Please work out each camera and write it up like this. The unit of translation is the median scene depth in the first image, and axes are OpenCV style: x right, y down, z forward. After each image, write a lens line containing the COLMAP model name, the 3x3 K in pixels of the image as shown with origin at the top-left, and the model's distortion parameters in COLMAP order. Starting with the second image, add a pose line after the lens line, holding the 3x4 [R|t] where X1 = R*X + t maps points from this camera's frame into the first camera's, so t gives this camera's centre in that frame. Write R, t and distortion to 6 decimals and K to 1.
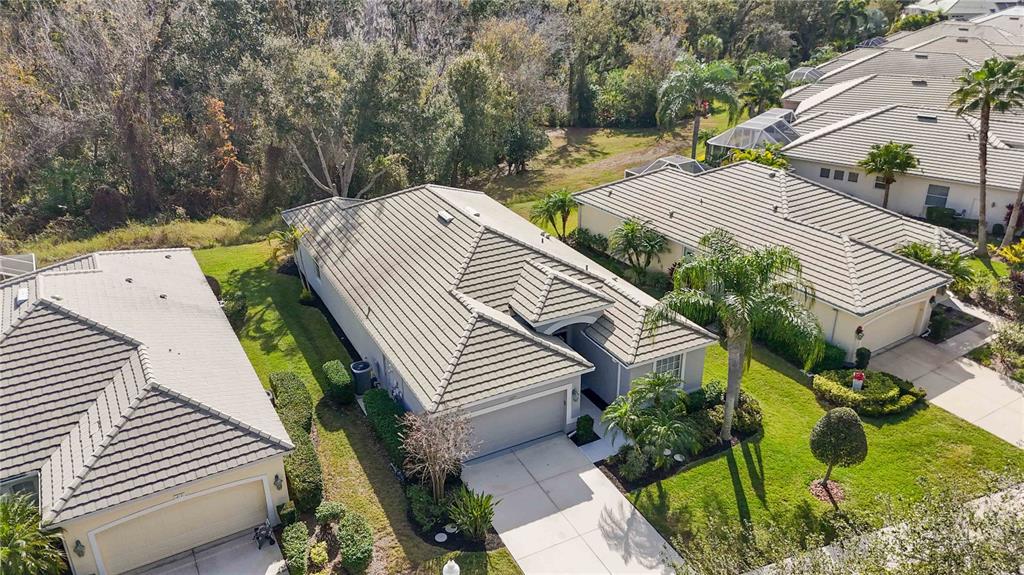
lens RADIAL K [[748.6, 0, 514.9], [0, 748.6, 289.6], [0, 0, 1]] dist [0.071770, -0.080545]
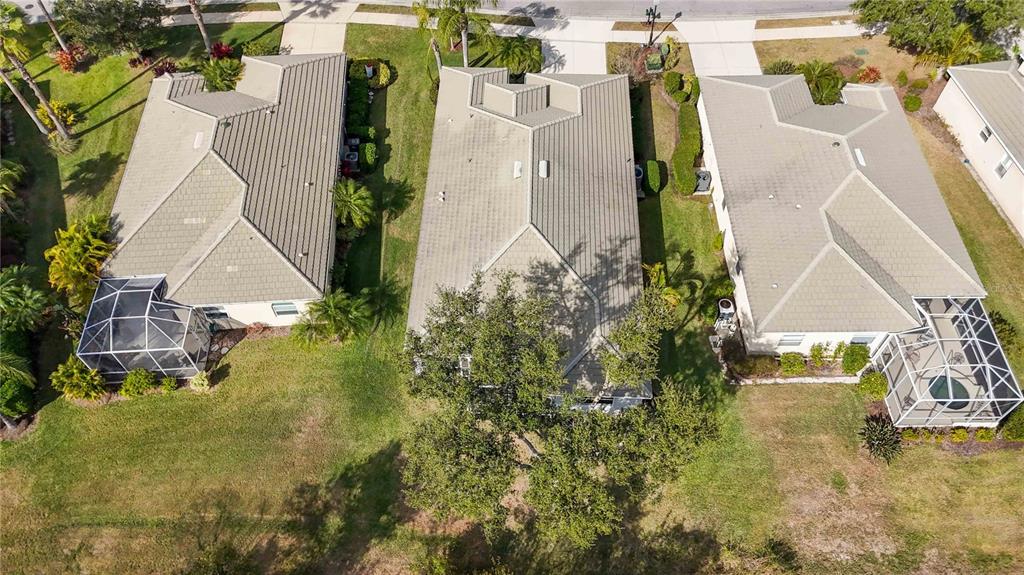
lens RADIAL K [[748.6, 0, 514.9], [0, 748.6, 289.6], [0, 0, 1]] dist [0.071770, -0.080545]
pose [[-0.868628, -0.402099, 0.289486, -0.515037], [0.210765, 0.228898, 0.950360, -1.288712], [-0.448401, 0.886522, -0.114079, 1.469894]]
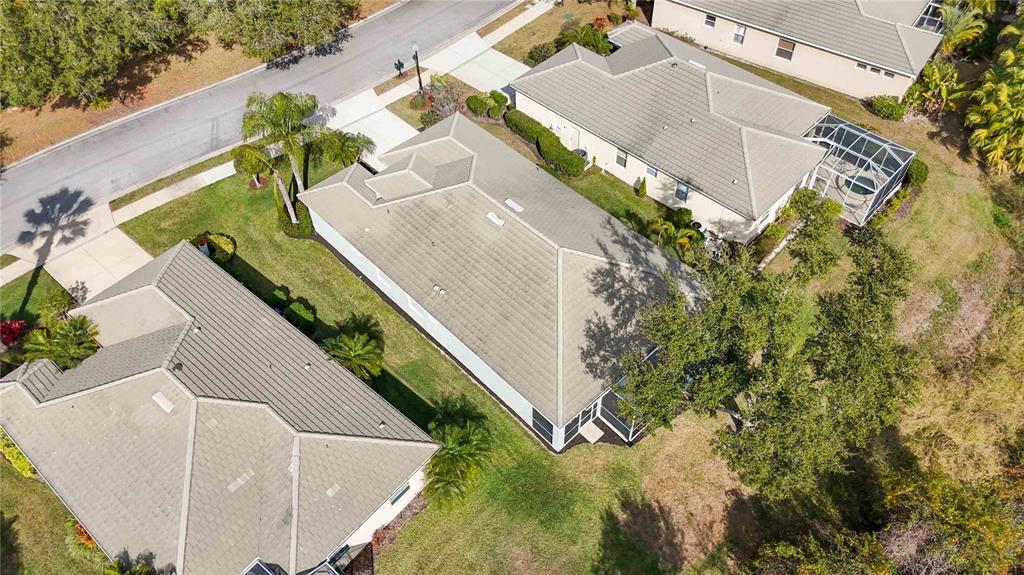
lens RADIAL K [[748.6, 0, 514.9], [0, 748.6, 289.6], [0, 0, 1]] dist [0.071770, -0.080545]
pose [[-0.963101, 0.214824, -0.162133, 0.129463], [-0.097689, 0.282300, 0.954339, -1.271385], [0.250786, 0.934964, -0.250898, 1.568744]]
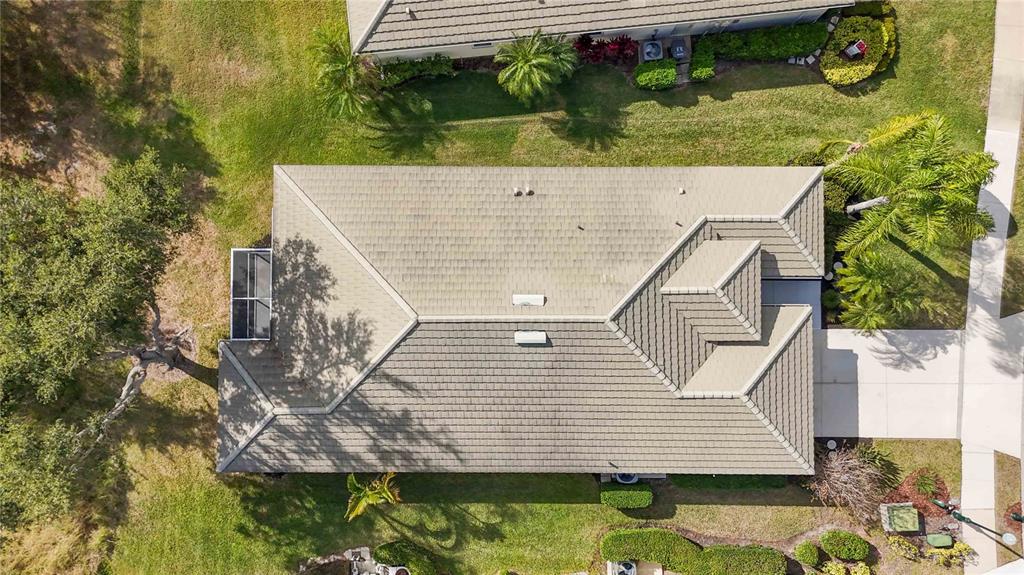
lens RADIAL K [[748.6, 0, 514.9], [0, 748.6, 289.6], [0, 0, 1]] dist [0.071770, -0.080545]
pose [[0.468787, -0.883030, 0.022313, -0.082102], [0.365326, 0.216821, 0.905276, -0.905080], [-0.804224, -0.416230, 0.424237, 0.792544]]
